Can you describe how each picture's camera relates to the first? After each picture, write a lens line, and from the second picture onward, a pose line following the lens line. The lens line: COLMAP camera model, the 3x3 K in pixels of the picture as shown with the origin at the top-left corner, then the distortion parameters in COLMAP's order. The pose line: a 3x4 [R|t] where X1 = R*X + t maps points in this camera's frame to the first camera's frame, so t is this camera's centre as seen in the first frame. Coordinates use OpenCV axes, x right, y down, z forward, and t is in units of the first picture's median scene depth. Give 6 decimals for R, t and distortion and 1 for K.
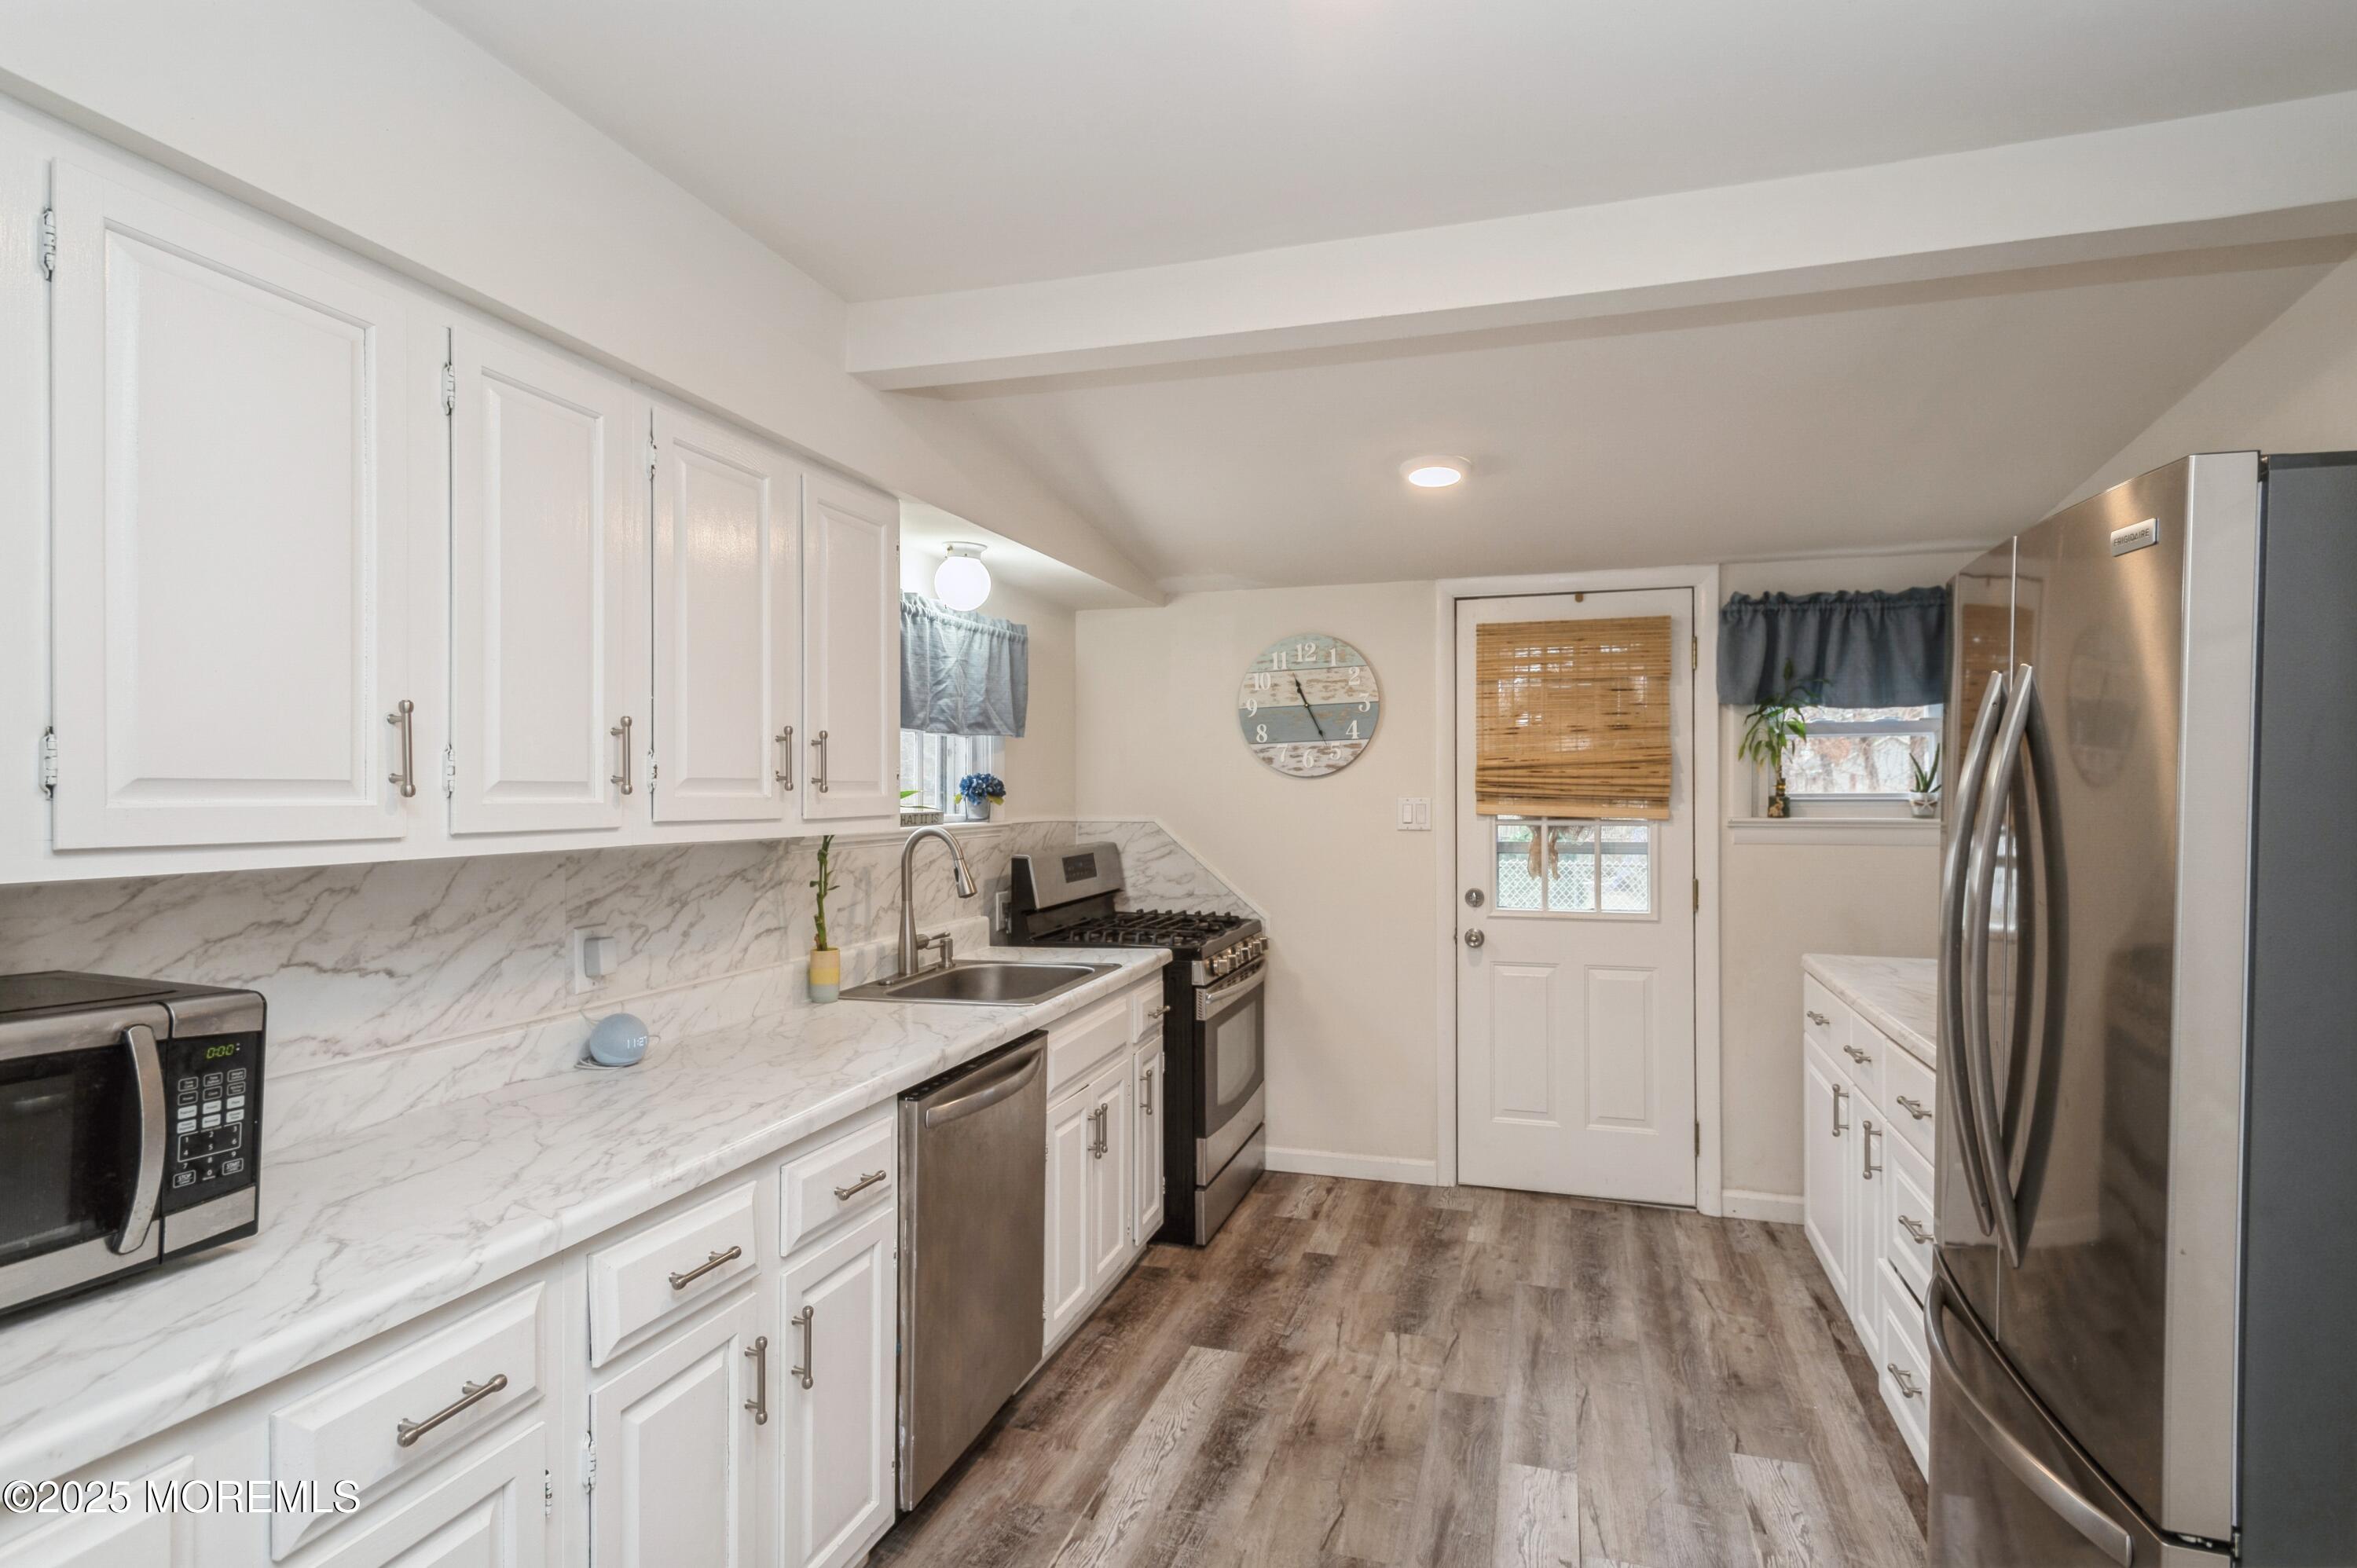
lens RADIAL K [[1196.2, 0, 1185.7], [0, 1196.2, 794.3], [0, 0, 1]] dist [0.018694, -0.004222]
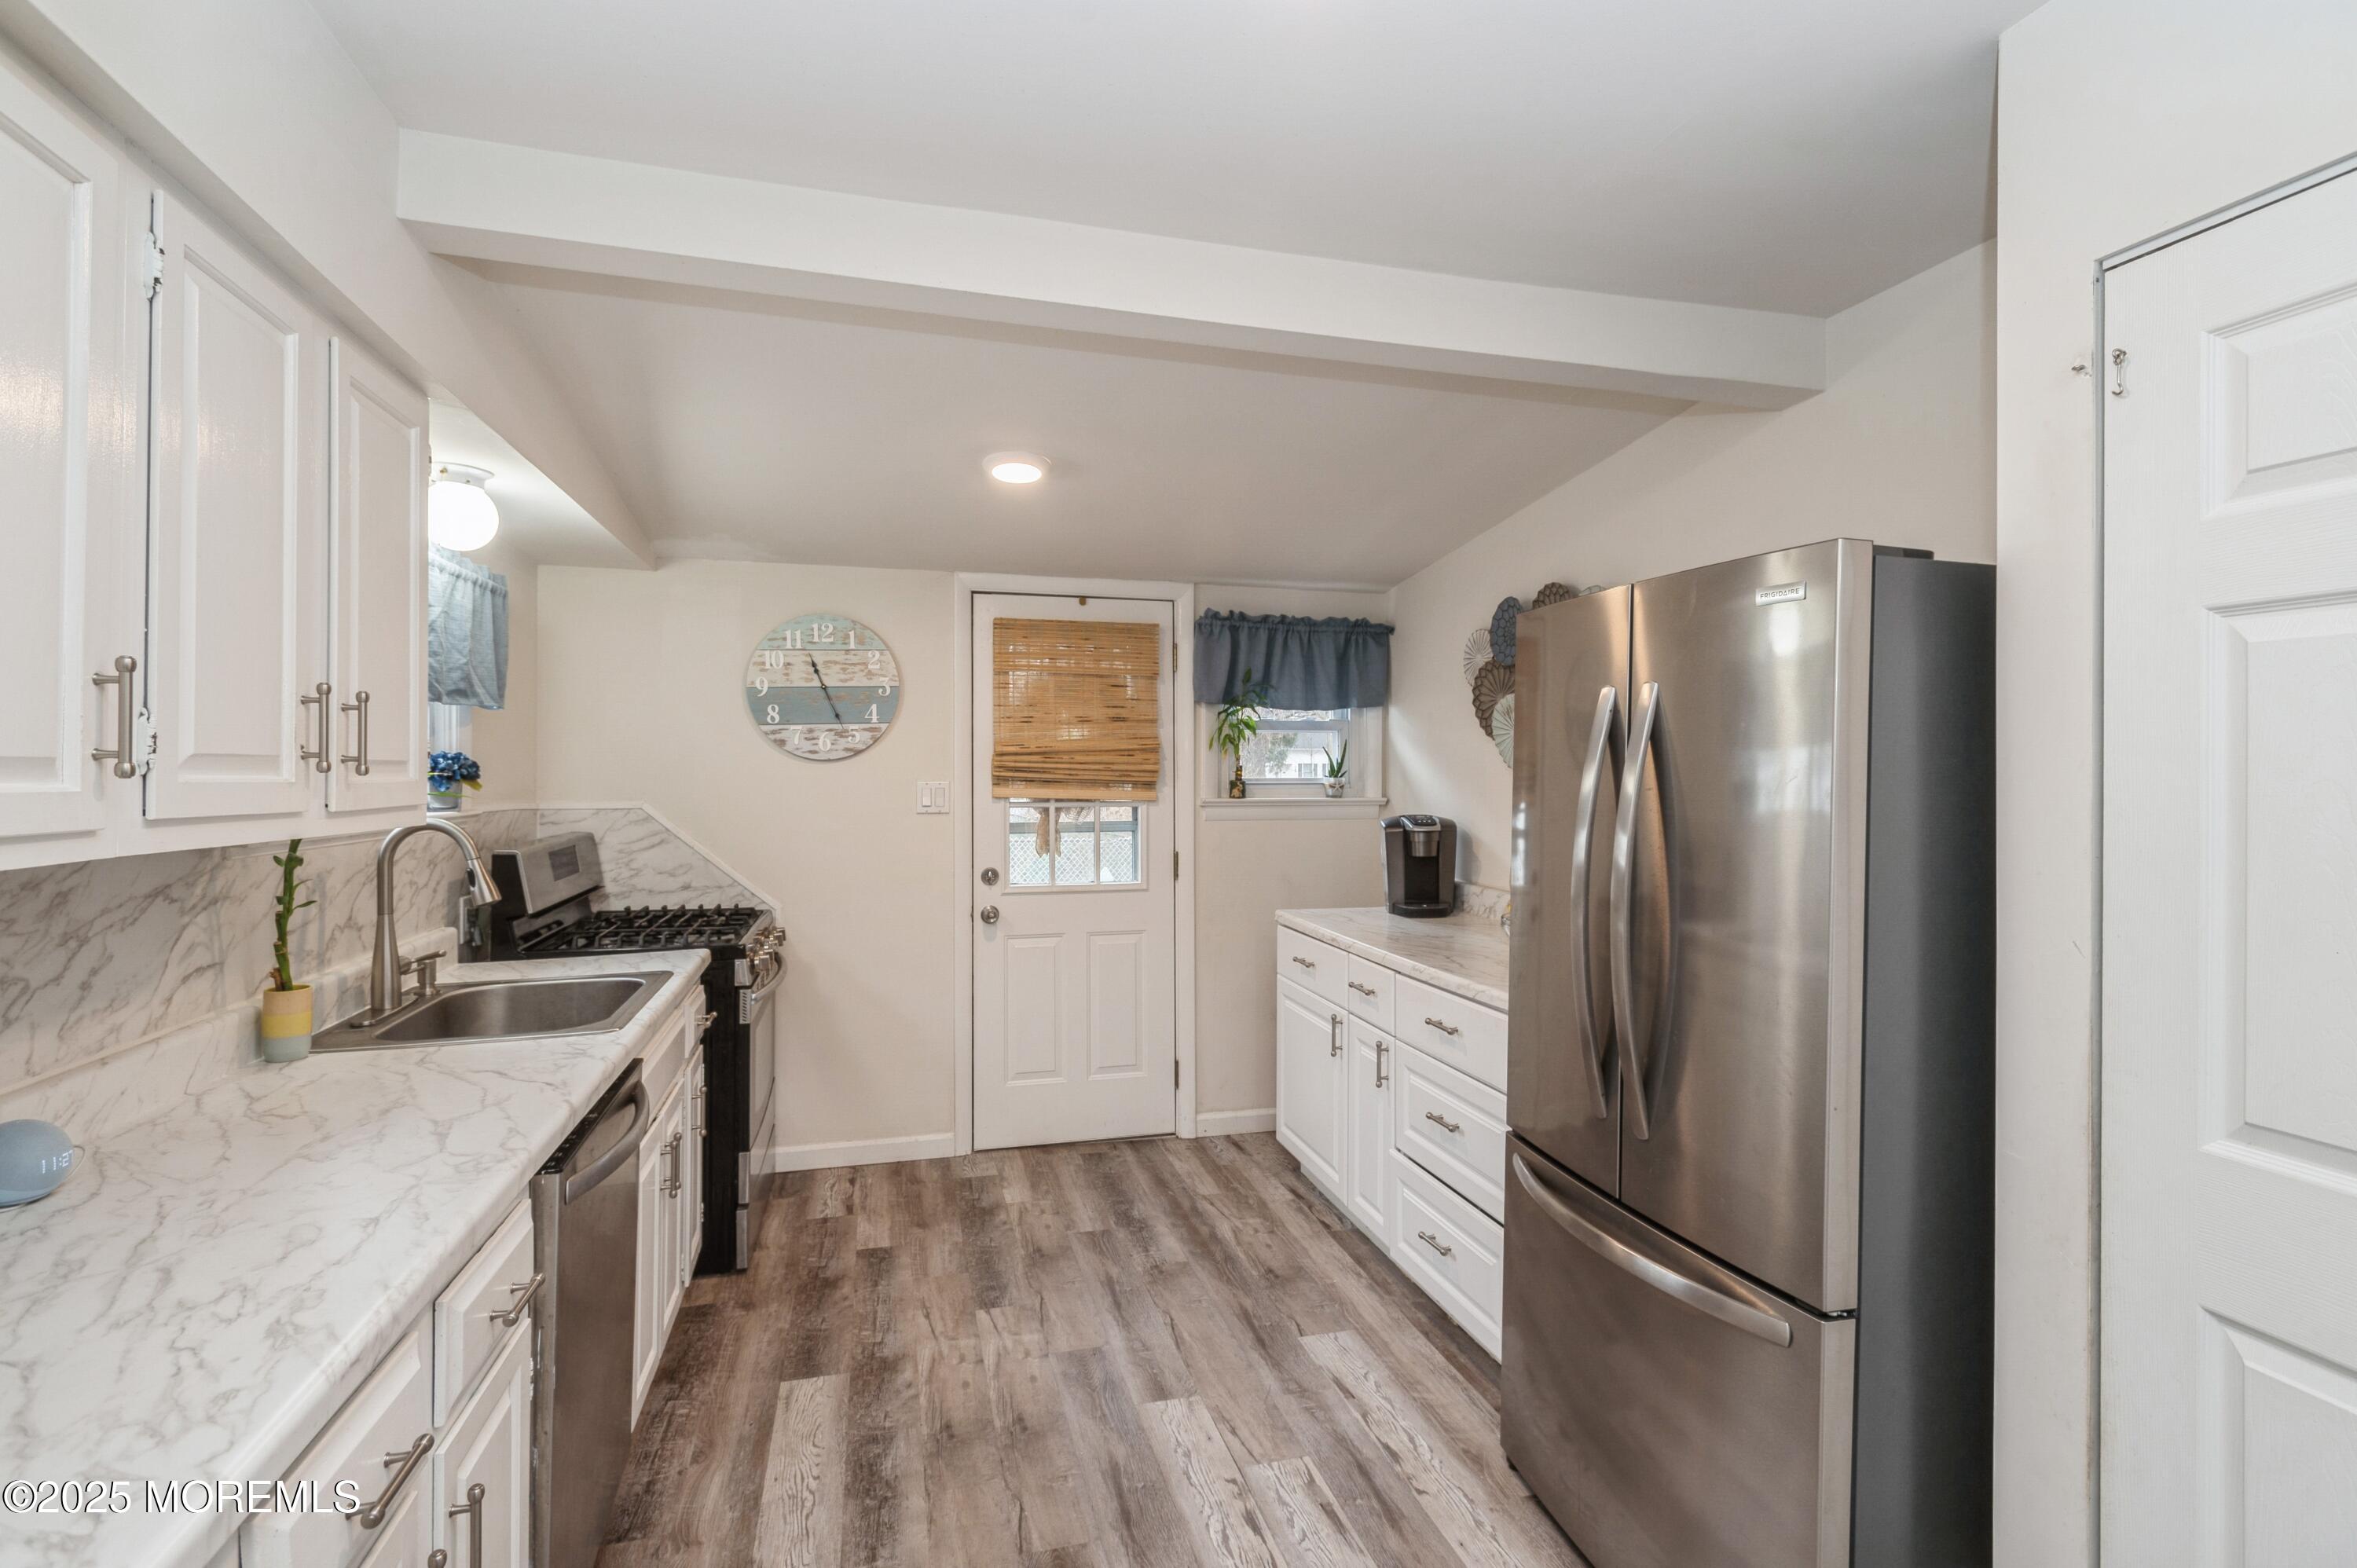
lens RADIAL K [[1099.2, 0, 1183.5], [0, 1099.2, 770.5], [0, 0, 1]] dist [0.013653, -0.005905]
pose [[0.845194, 0.005570, 0.534431, -0.175944], [-0.001873, 0.999970, -0.007461, -0.000162], [-0.534456, 0.005305, 0.845179, 0.115979]]
